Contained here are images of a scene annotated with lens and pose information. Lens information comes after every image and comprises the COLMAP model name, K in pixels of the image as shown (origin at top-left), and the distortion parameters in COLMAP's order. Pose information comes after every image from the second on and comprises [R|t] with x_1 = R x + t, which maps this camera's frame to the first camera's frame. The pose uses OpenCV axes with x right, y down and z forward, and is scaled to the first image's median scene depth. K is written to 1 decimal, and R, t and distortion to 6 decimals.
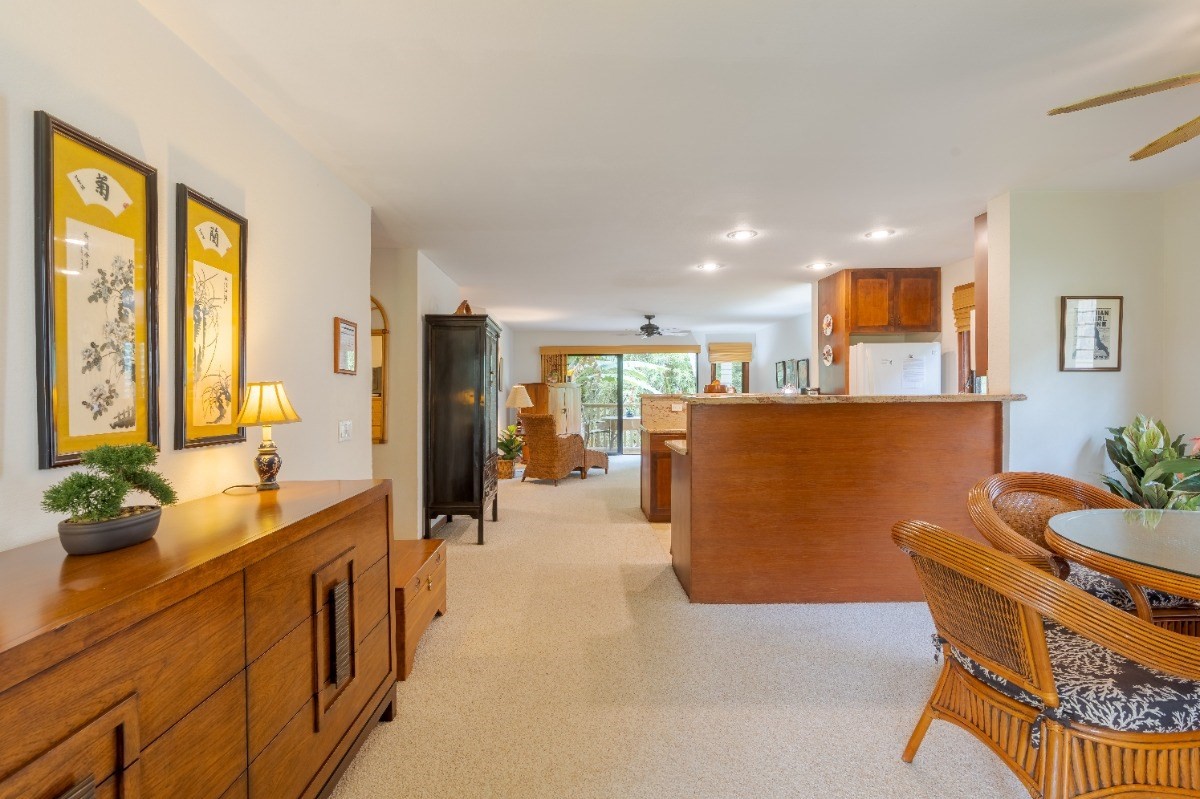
lens RADIAL K [[555.2, 0, 574.7], [0, 555.2, 394.4], [0, 0, 1]] dist [-0.011061, 0.003265]
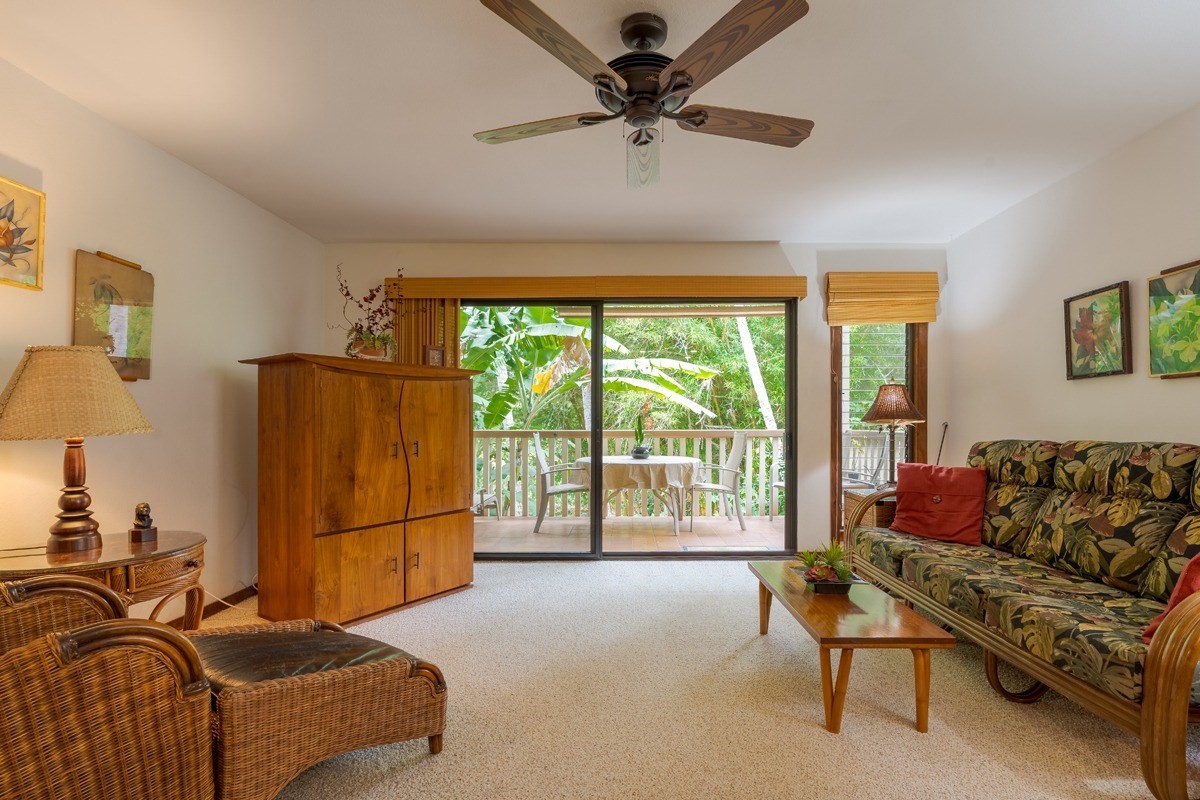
lens RADIAL K [[555.2, 0, 624.8], [0, 555.2, 416.1], [0, 0, 1]] dist [-0.011061, 0.003265]
pose [[0.999976, 0.006717, 0.001618, 0.112316], [-0.006696, 0.999899, -0.012522, 0.013448], [-0.001702, 0.012511, 0.999920, 0.674714]]
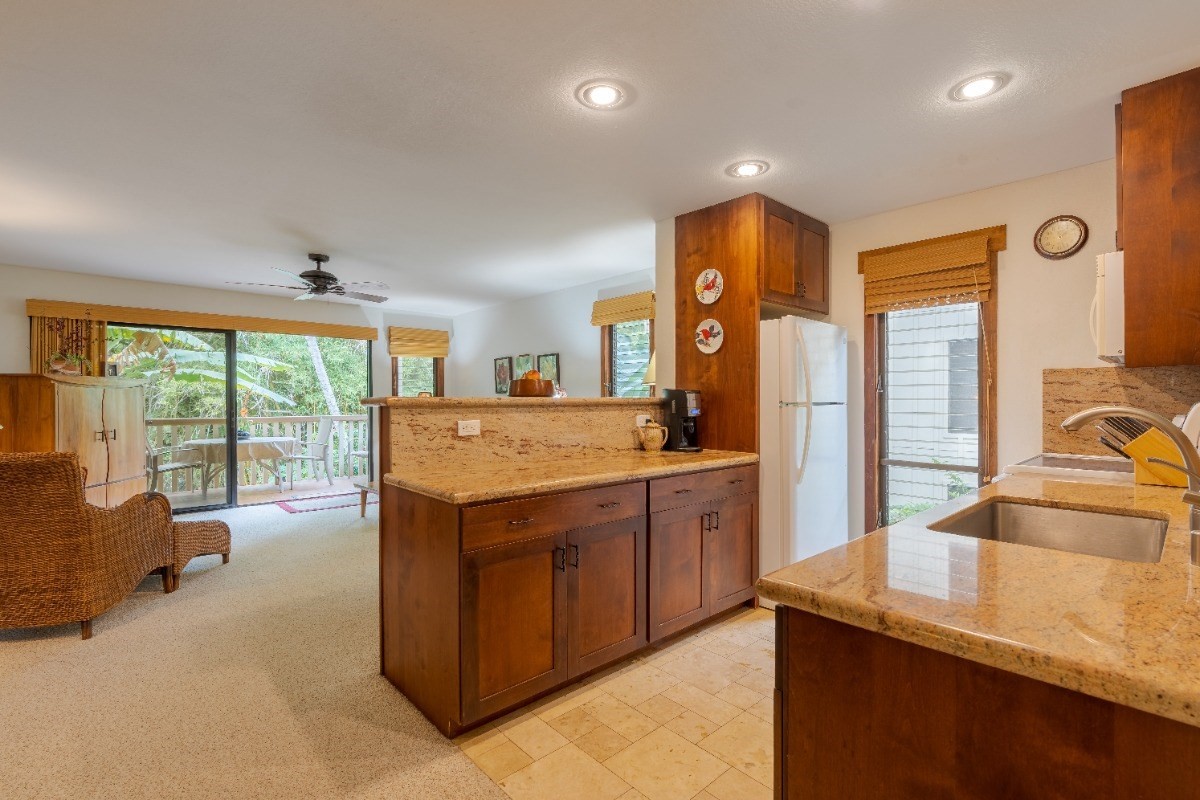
lens RADIAL K [[555.2, 0, 611.2], [0, 555.2, 409.1], [0, 0, 1]] dist [-0.011061, 0.003265]
pose [[0.732098, -0.002974, 0.681193, -0.020144], [-0.001504, 0.999981, 0.005981, 0.003560], [-0.681198, -0.005403, 0.732079, 0.354412]]
